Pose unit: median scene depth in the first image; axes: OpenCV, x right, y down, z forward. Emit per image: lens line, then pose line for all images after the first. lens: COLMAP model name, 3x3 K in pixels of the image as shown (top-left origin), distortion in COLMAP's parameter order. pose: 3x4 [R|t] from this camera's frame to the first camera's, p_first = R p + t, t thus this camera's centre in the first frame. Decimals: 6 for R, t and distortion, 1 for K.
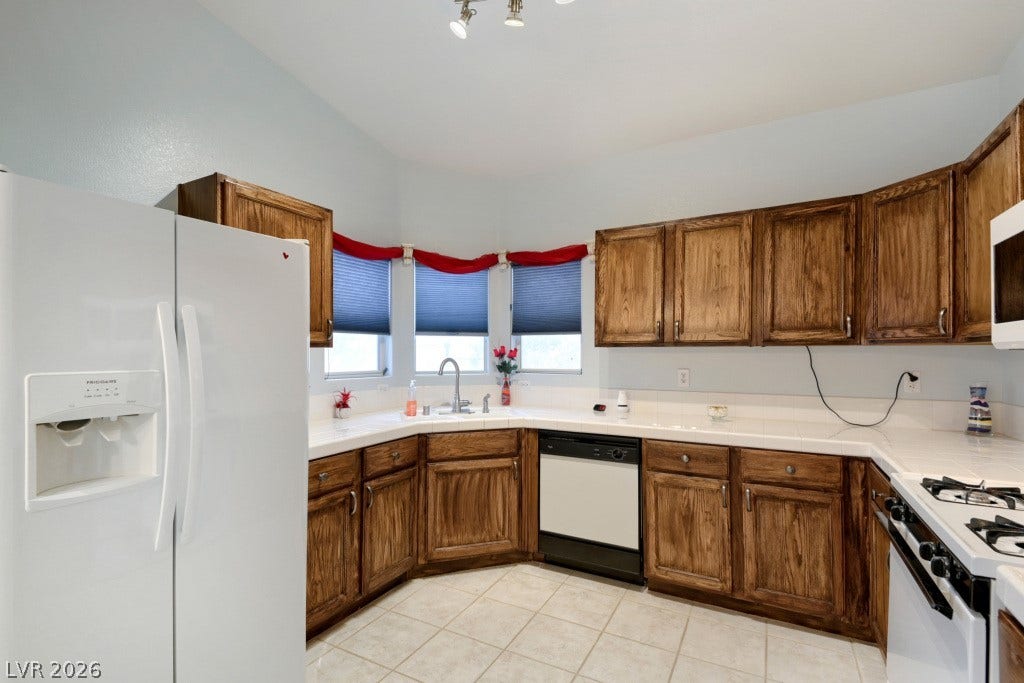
lens RADIAL K [[463.1, 0, 512.5], [0, 463.1, 350.9], [0, 0, 1]] dist [0.077549, -0.056933]
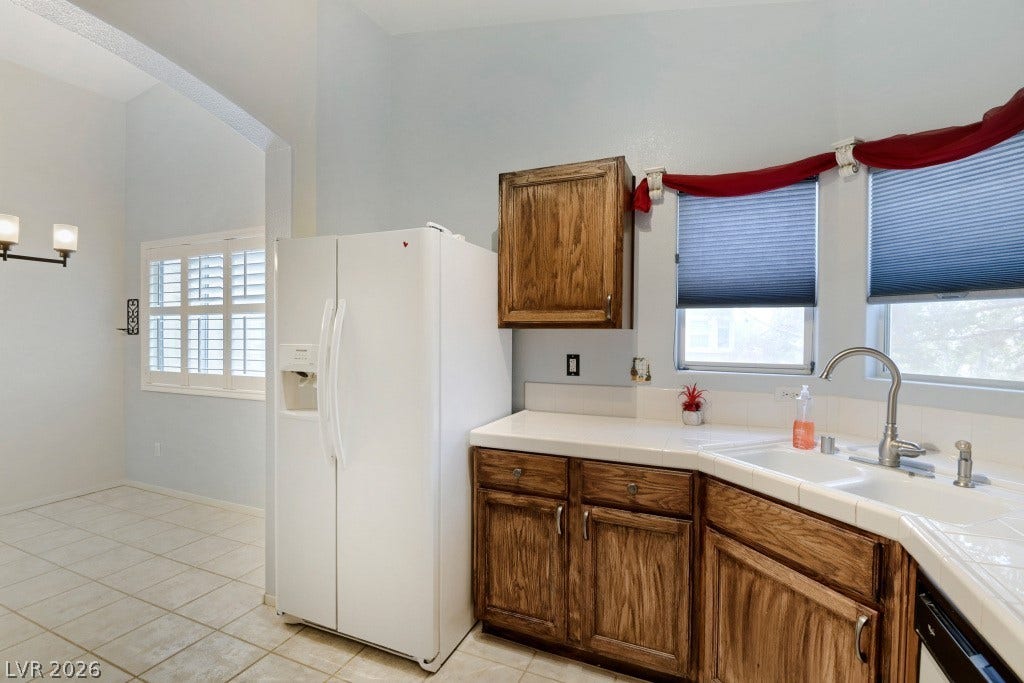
lens RADIAL K [[479.9, 0, 516.4], [0, 479.9, 337.1], [0, 0, 1]] dist [-0.000280, -0.017481]
pose [[0.087360, 0.010100, -0.996126, 0.388789], [-0.000185, 0.999949, 0.010122, -0.000545], [0.996177, -0.000700, 0.087358, 0.706188]]
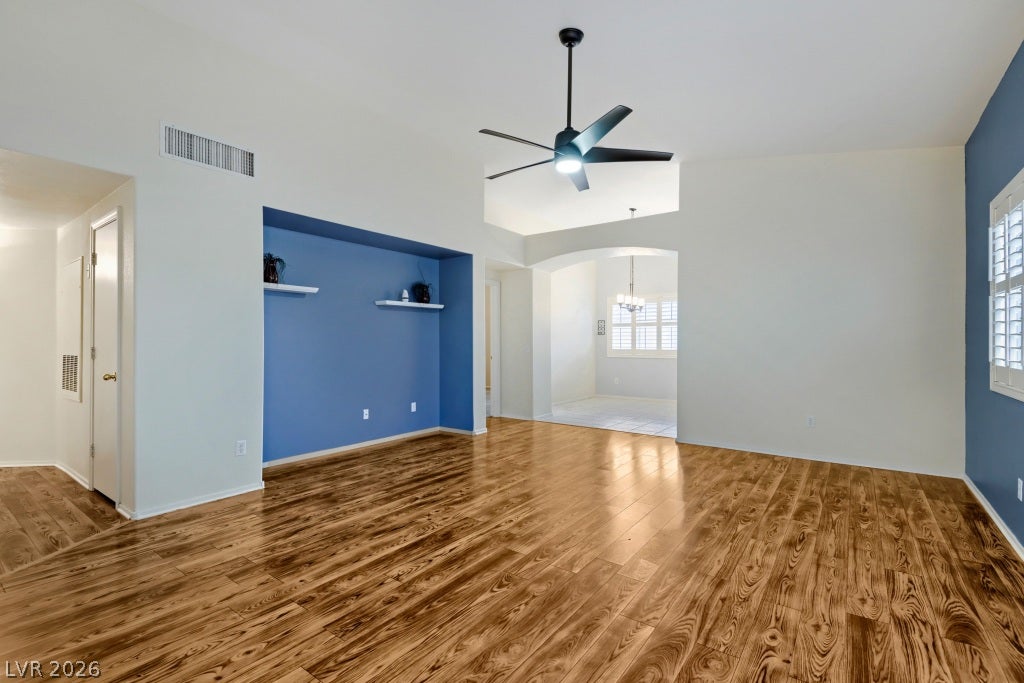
lens RADIAL K [[468.6, 0, 511.1], [0, 468.6, 338.8], [0, 0, 1]] dist [0.037698, -0.027274]
pose [[-0.131315, -0.006361, -0.991320, 2.407678], [-0.000283, 0.999980, -0.006380, 0.061693], [0.991341, -0.000557, -0.131314, -0.557169]]
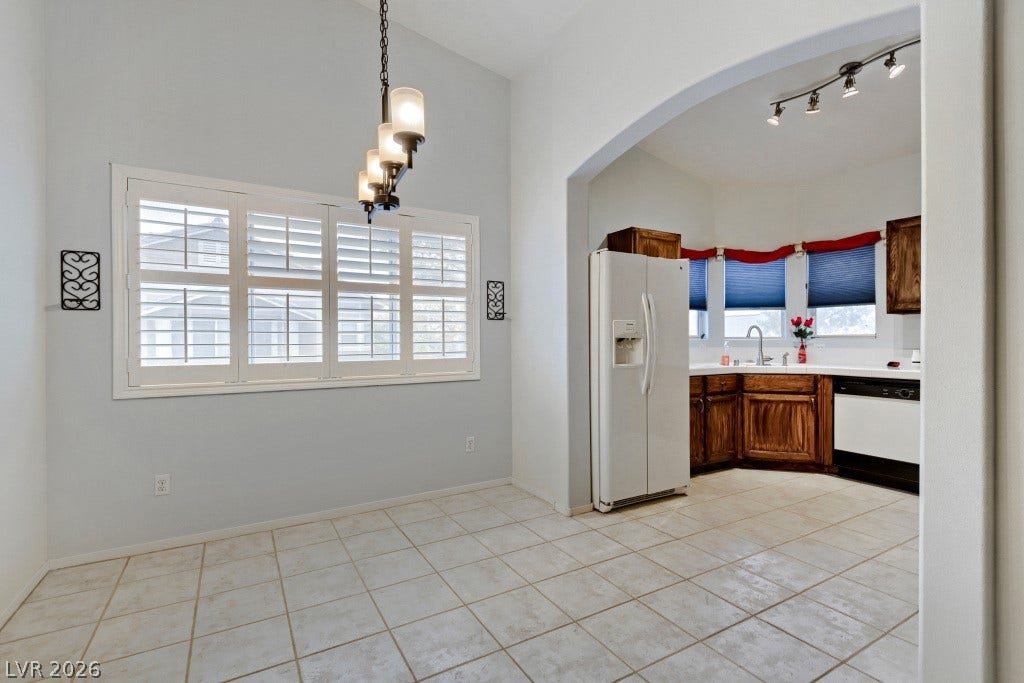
lens RADIAL K [[470.6, 0, 513.5], [0, 470.6, 336.6], [0, 0, 1]] dist [0.032906, -0.028008]
pose [[0.857404, -0.004126, -0.514628, -0.030494], [0.002394, 0.999989, -0.004029, 0.062542], [0.514639, 0.002222, 0.857404, -0.690870]]
